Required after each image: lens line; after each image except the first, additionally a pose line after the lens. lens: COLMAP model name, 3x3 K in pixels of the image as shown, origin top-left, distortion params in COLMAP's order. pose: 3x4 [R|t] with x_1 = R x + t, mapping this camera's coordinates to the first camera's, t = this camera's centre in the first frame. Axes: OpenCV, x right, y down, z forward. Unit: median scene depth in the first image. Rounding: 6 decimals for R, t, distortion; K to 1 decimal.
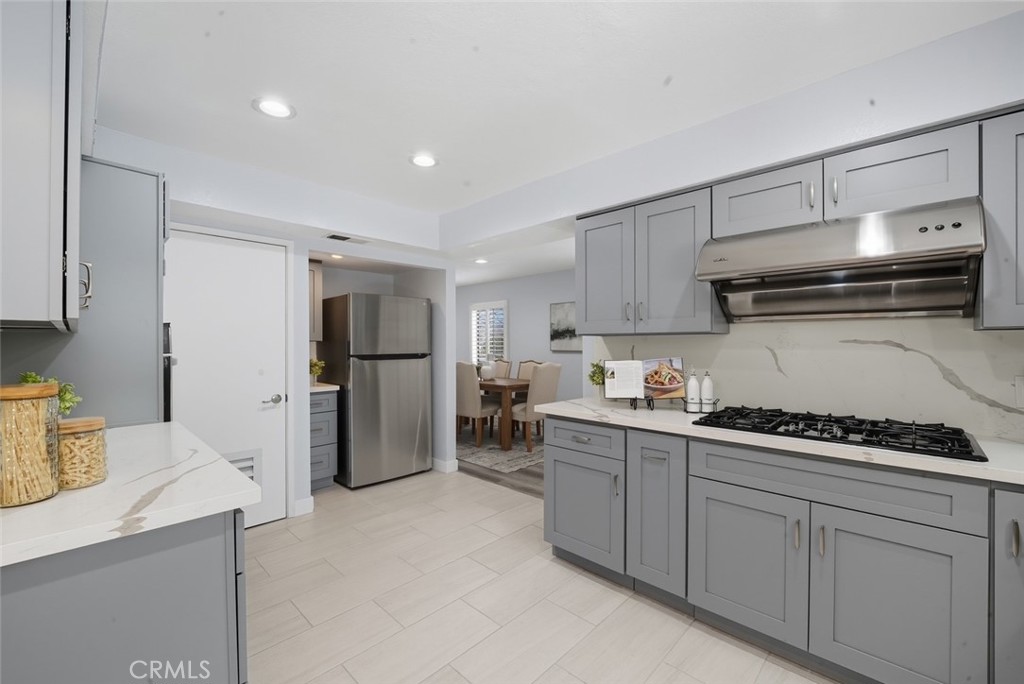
lens RADIAL K [[417.4, 0, 512.0], [0, 417.4, 342.0], [0, 0, 1]] dist [-0.008460, -0.000309]
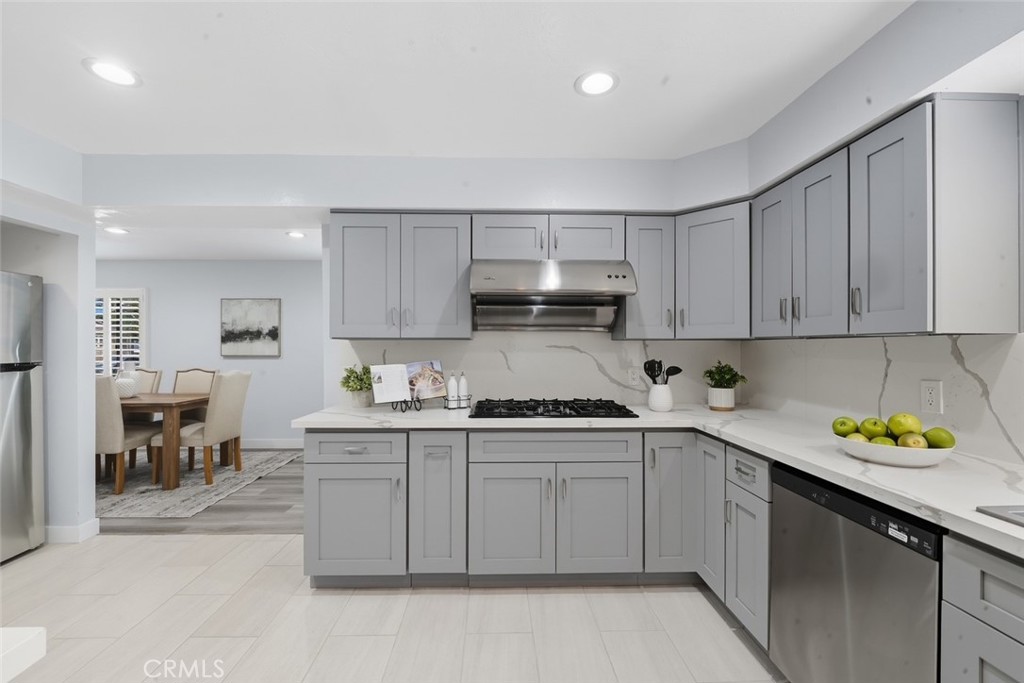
lens RADIAL K [[412.6, 0, 508.3], [0, 412.6, 342.8], [0, 0, 1]] dist [-0.012089, -0.000329]
pose [[0.699815, 0.009190, 0.714265, -0.237555], [-0.004287, 0.999953, -0.008666, -0.000758], [-0.714312, 0.003003, 0.699821, 0.098989]]
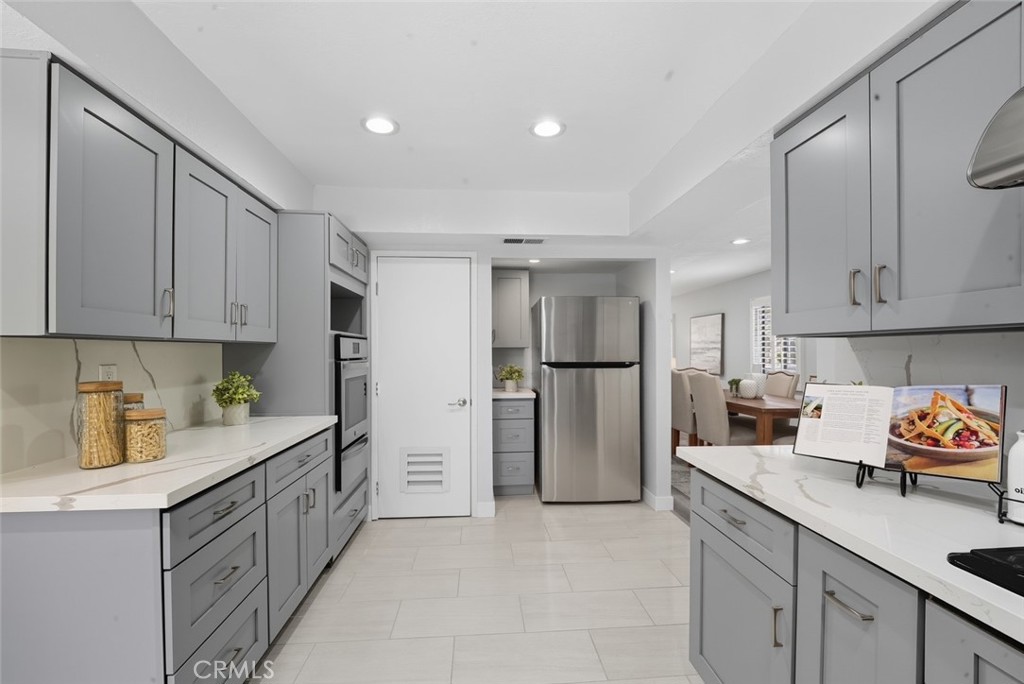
lens RADIAL K [[424.1, 0, 509.2], [0, 424.1, 350.1], [0, 0, 1]] dist [-0.011647, -0.000498]
pose [[0.742435, 0.000611, -0.669918, 0.303361], [0.003860, 0.999979, 0.005190, -0.002516], [0.669907, -0.006439, 0.742417, 0.338635]]
